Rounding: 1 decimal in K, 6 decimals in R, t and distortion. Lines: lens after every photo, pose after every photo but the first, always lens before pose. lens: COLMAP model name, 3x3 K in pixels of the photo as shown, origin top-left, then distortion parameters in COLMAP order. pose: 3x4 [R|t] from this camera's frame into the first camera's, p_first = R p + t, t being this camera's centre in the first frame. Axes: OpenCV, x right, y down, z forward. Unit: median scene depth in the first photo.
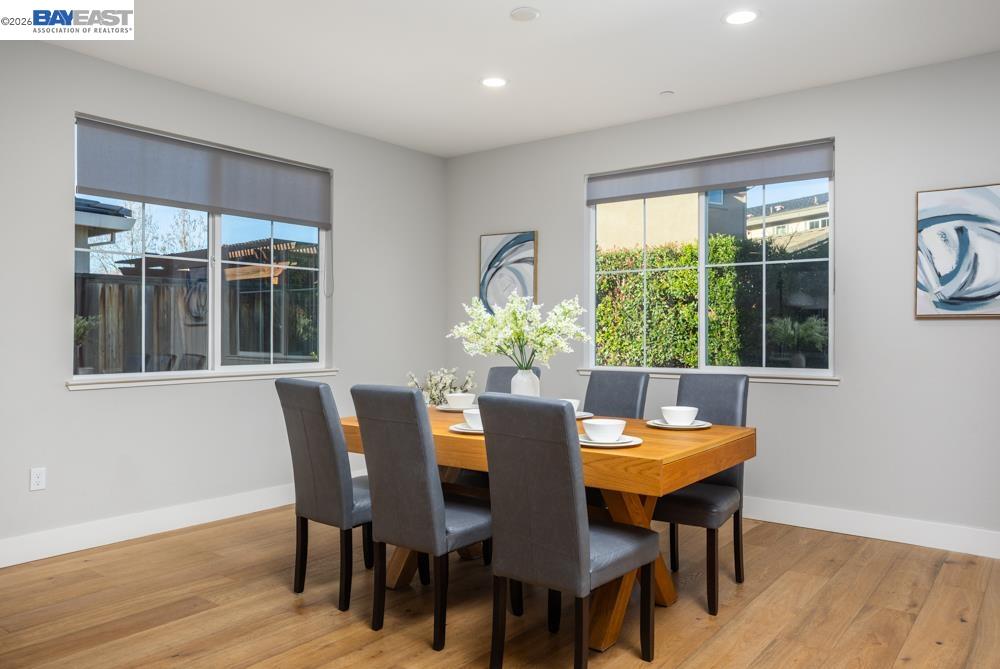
lens RADIAL K [[731.0, 0, 505.0], [0, 731.0, 334.0], [0, 0, 1]] dist [-0.006478, 0.020587]
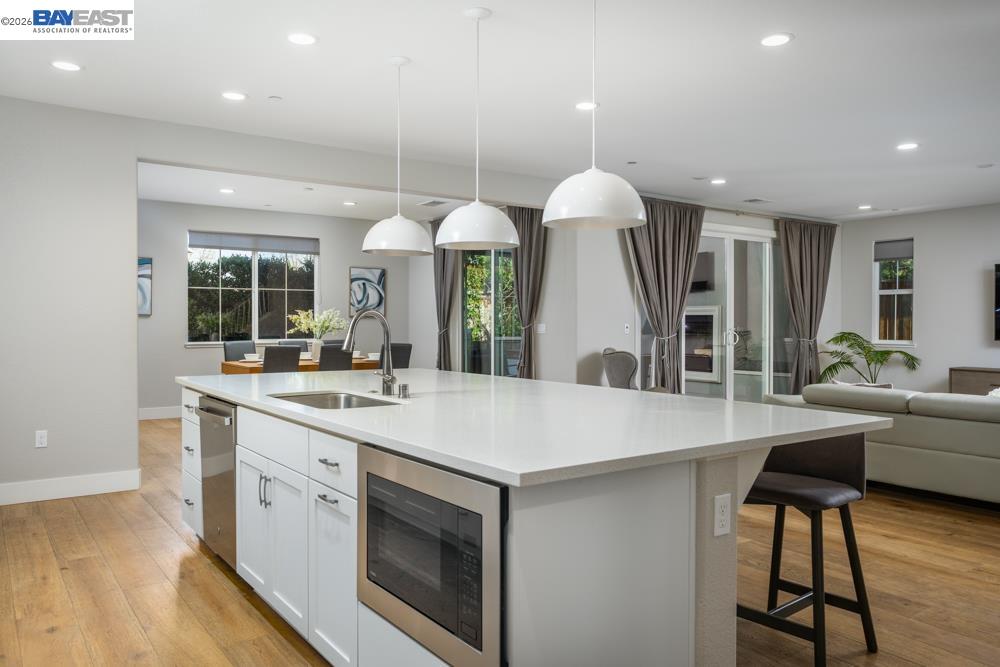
lens RADIAL K [[739.2, 0, 492.0], [0, 739.2, 331.0], [0, 0, 1]] dist [-0.006798, 0.015827]
pose [[0.293416, -0.016474, 0.955843, -1.779330], [-0.001789, 0.999840, 0.017782, -0.019477], [-0.955983, -0.006928, 0.293340, -0.233137]]
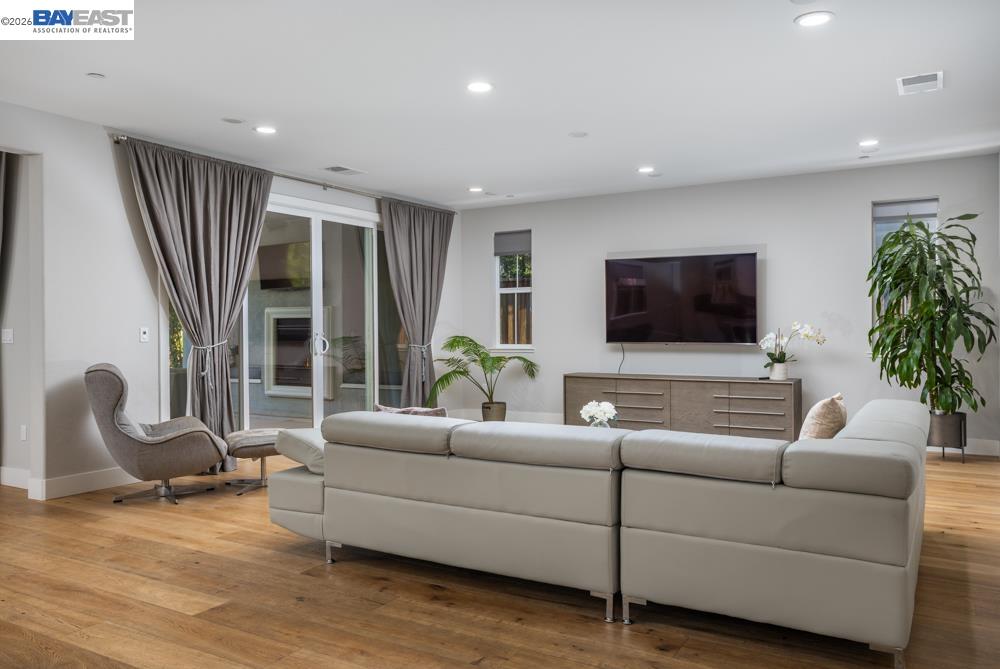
lens RADIAL K [[739.2, 0, 479.0], [0, 739.2, 336.5], [0, 0, 1]] dist [-0.006798, 0.015827]
pose [[-0.083105, -0.014958, 0.996429, -1.186112], [0.004659, 0.999871, 0.015399, -0.004681], [-0.996530, 0.005922, -0.083024, -0.515180]]
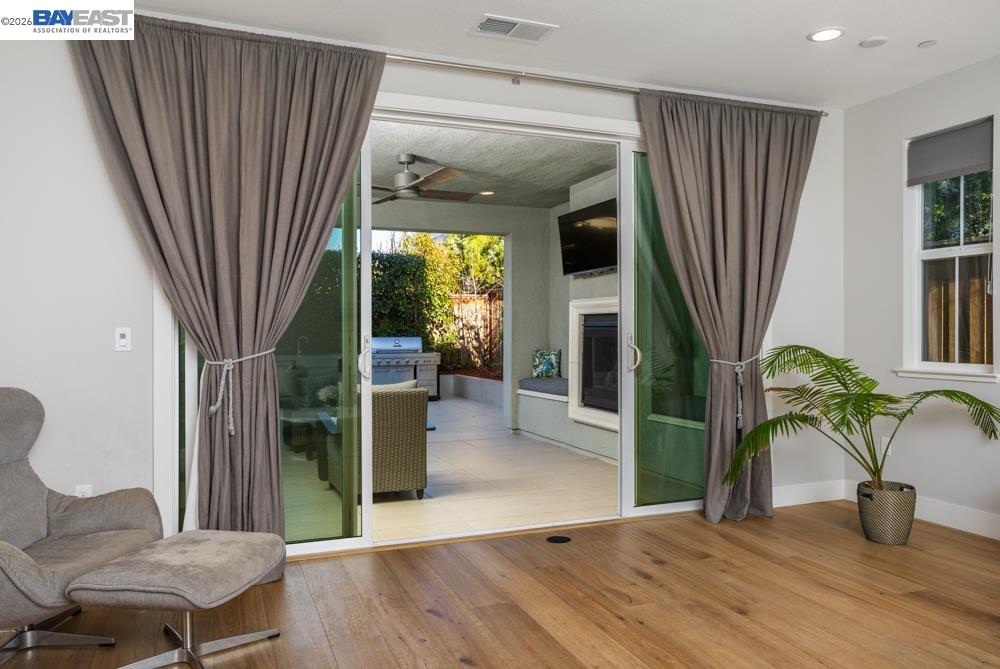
lens RADIAL K [[731.0, 0, 499.3], [0, 731.0, 336.7], [0, 0, 1]] dist [-0.006478, 0.020587]
pose [[0.522677, -0.014575, 0.852406, -0.206225], [0.003740, 0.999883, 0.014803, -0.003292], [-0.852522, -0.004549, 0.522671, -0.807410]]
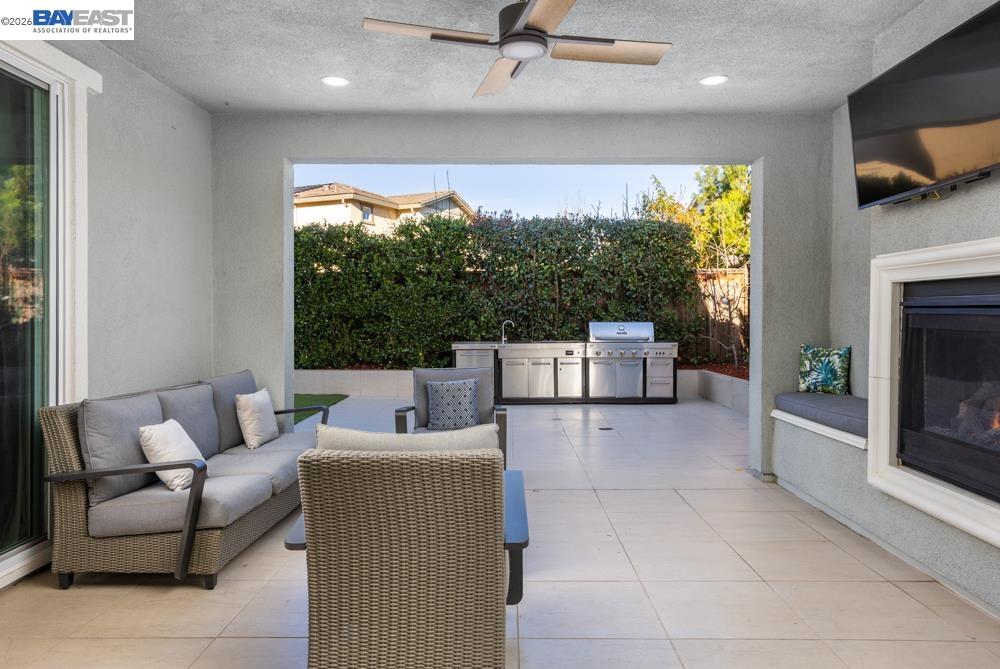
lens RADIAL K [[682.1, 0, 516.2], [0, 682.1, 317.1], [0, 0, 1]] dist [0.002216, 0.006120]
pose [[0.794728, -0.009221, 0.606896, 0.551578], [0.004126, 0.999944, 0.009790, 0.001805], [-0.606952, -0.005277, 0.794721, -0.421470]]
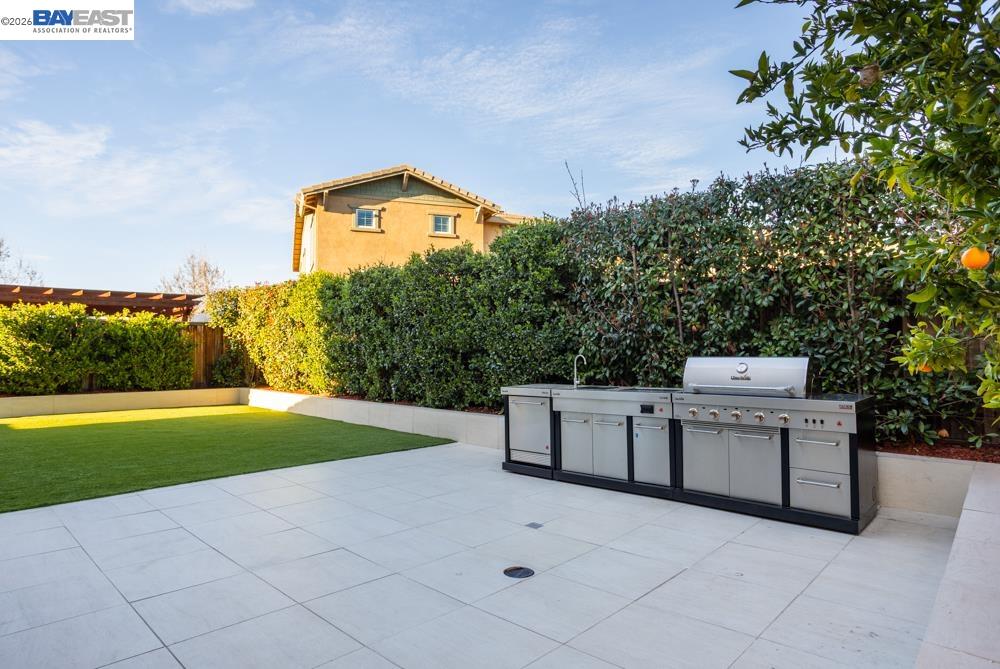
lens RADIAL K [[575.7, 0, 500.9], [0, 575.7, 338.9], [0, 0, 1]] dist [-0.004132, -0.000411]
pose [[0.995165, -0.019969, -0.096168, 1.948179], [0.018280, 0.999663, -0.018415, 0.021076], [0.096504, 0.016568, 0.995195, 0.129296]]
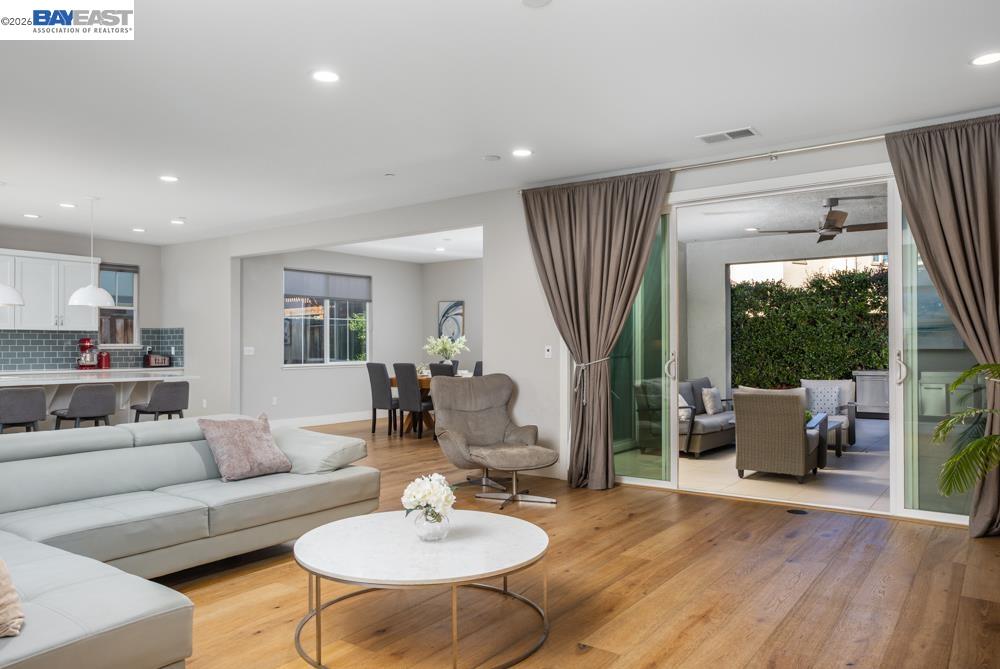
lens RADIAL K [[706.9, 0, 497.7], [0, 706.9, 337.4], [0, 0, 1]] dist [0.039097, 0.004264]
pose [[0.999770, -0.007128, 0.020216, 0.142926], [0.007412, 0.999874, -0.014020, -0.000413], [-0.020114, 0.014167, 0.999697, -1.589940]]
